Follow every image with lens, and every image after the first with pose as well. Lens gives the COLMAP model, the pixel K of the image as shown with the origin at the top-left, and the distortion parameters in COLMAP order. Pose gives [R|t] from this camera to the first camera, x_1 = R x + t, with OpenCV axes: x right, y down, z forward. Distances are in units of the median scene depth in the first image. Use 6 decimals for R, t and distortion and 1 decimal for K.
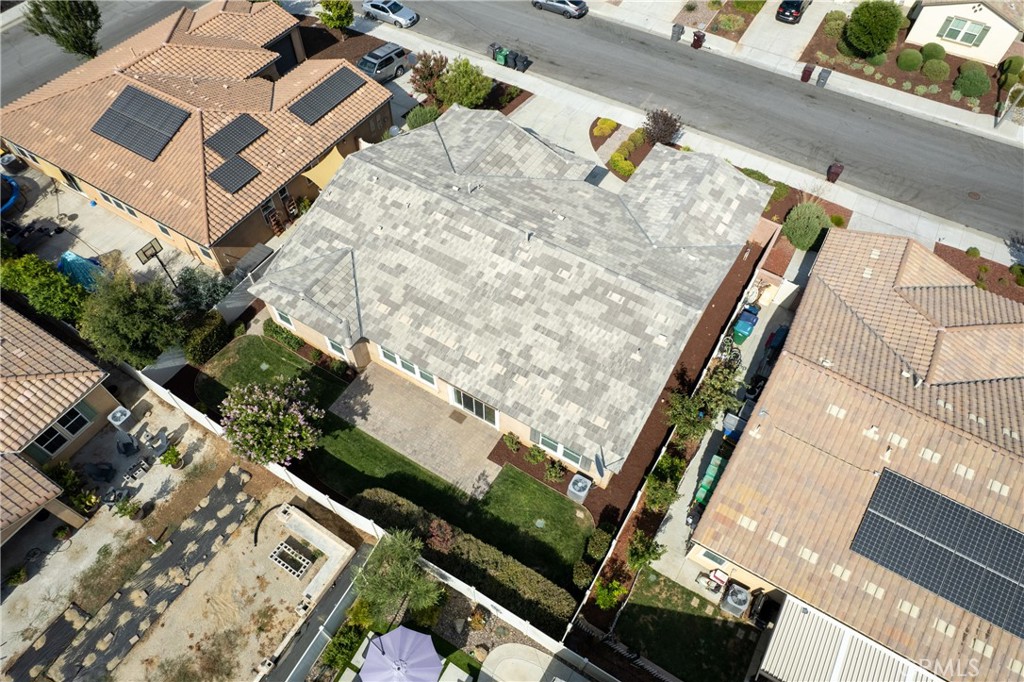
lens RADIAL K [[652.1, 0, 511.1], [0, 652.1, 345.4], [0, 0, 1]] dist [-0.069582, 0.063945]
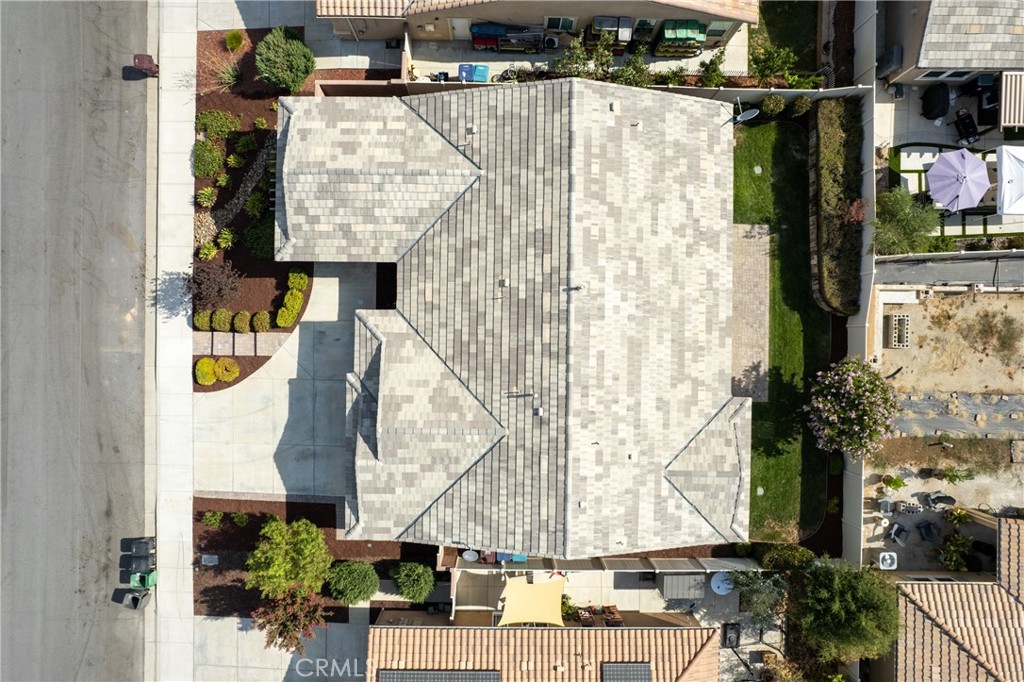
lens RADIAL K [[652.1, 0, 511.1], [0, 652.1, 345.4], [0, 0, 1]] dist [-0.069582, 0.063945]
pose [[-0.511421, -0.859098, -0.020001, 0.023696], [0.694278, -0.426795, 0.579504, -0.791830], [-0.506386, 0.282484, 0.814724, 0.374429]]
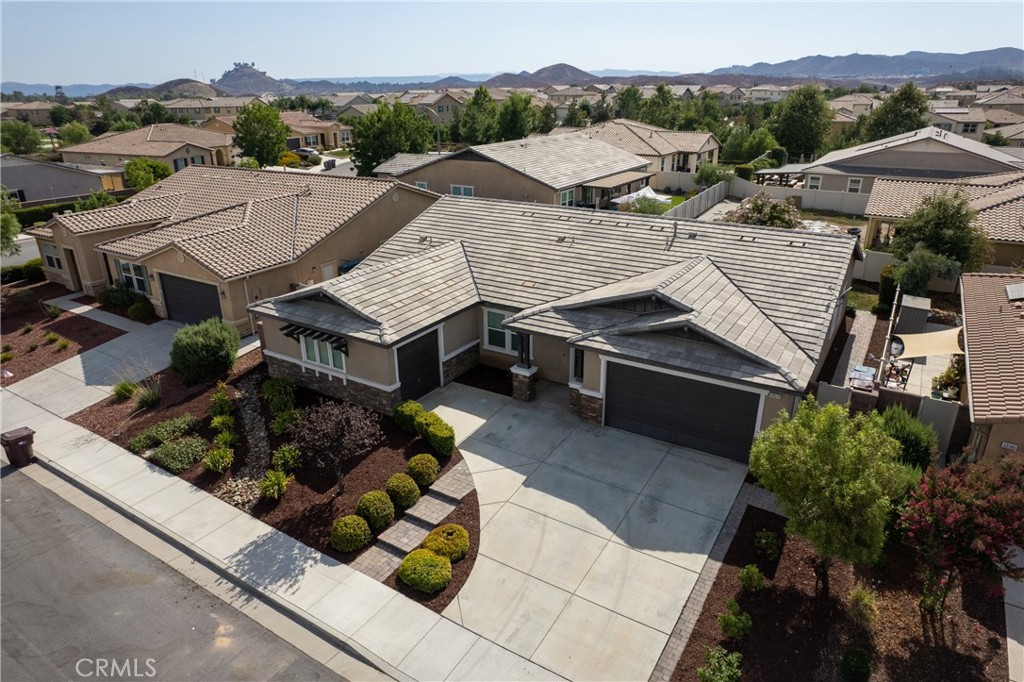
lens RADIAL K [[652.1, 0, 511.1], [0, 652.1, 345.4], [0, 0, 1]] dist [-0.069582, 0.063945]
pose [[-0.999942, -0.008420, 0.006703, 0.153463], [0.004661, 0.222523, 0.974916, -1.132247], [-0.009700, 0.974891, -0.222470, 1.485972]]
